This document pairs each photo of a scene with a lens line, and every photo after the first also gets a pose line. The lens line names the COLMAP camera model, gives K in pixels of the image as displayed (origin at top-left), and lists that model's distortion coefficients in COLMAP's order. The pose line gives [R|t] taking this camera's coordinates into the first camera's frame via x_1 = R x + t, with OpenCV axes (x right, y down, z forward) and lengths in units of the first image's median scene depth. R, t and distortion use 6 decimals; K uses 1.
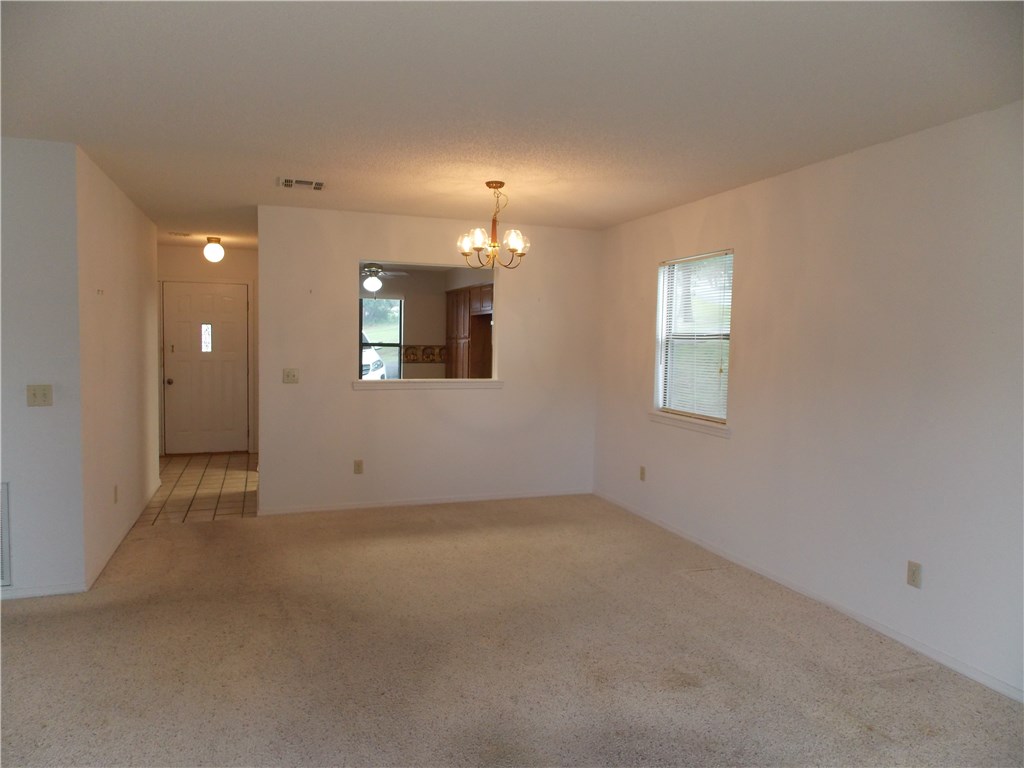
lens RADIAL K [[679.7, 0, 508.1], [0, 679.7, 377.8], [0, 0, 1]] dist [0.002399, 0.002114]
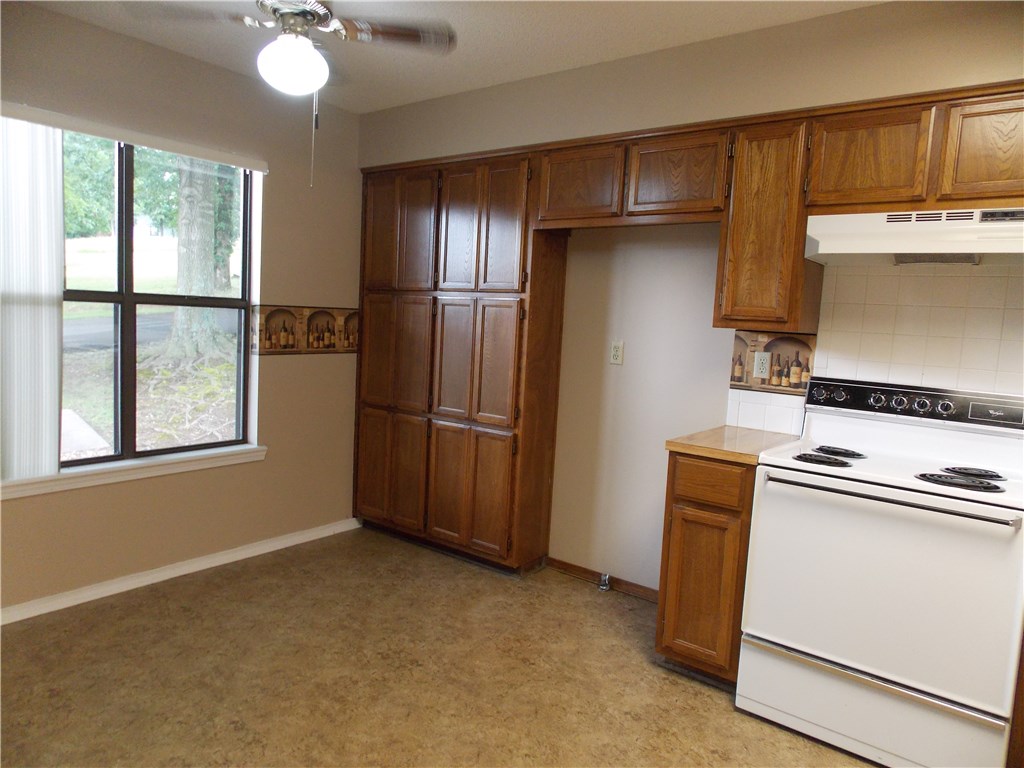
lens RADIAL K [[679.7, 0, 508.1], [0, 679.7, 377.8], [0, 0, 1]] dist [0.002399, 0.002114]
pose [[0.843237, -0.025653, 0.536929, -0.232500], [-0.002398, 0.998671, 0.051480, -0.028231], [-0.537536, -0.044697, 0.842055, 0.630058]]
